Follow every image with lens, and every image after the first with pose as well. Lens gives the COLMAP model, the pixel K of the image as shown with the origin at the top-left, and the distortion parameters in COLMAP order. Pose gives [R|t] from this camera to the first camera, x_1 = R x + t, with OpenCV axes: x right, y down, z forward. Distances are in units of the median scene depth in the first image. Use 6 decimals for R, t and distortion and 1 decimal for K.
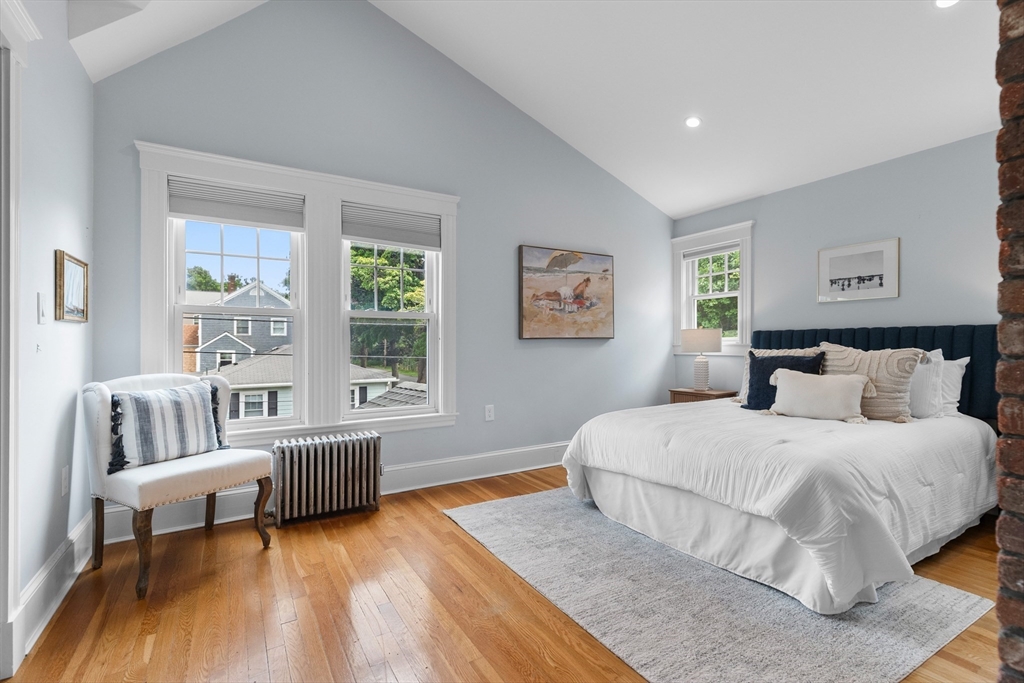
lens RADIAL K [[463.0, 0, 509.1], [0, 463.0, 345.3], [0, 0, 1]] dist [0.002934, -0.000163]
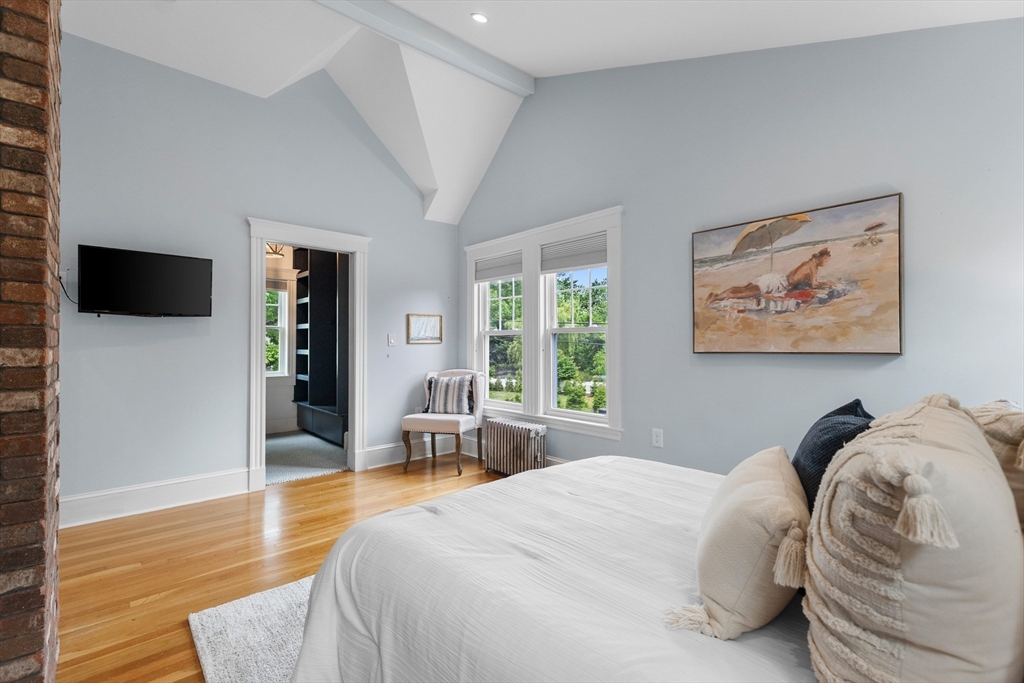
lens RADIAL K [[463.0, 0, 510.5], [0, 463.0, 345.1], [0, 0, 1]] dist [0.002934, -0.000163]
pose [[0.185648, 0.003224, -0.982611, 0.701121], [-0.005032, 0.999985, 0.002330, -0.026107], [0.982603, 0.004512, 0.185662, 0.523794]]
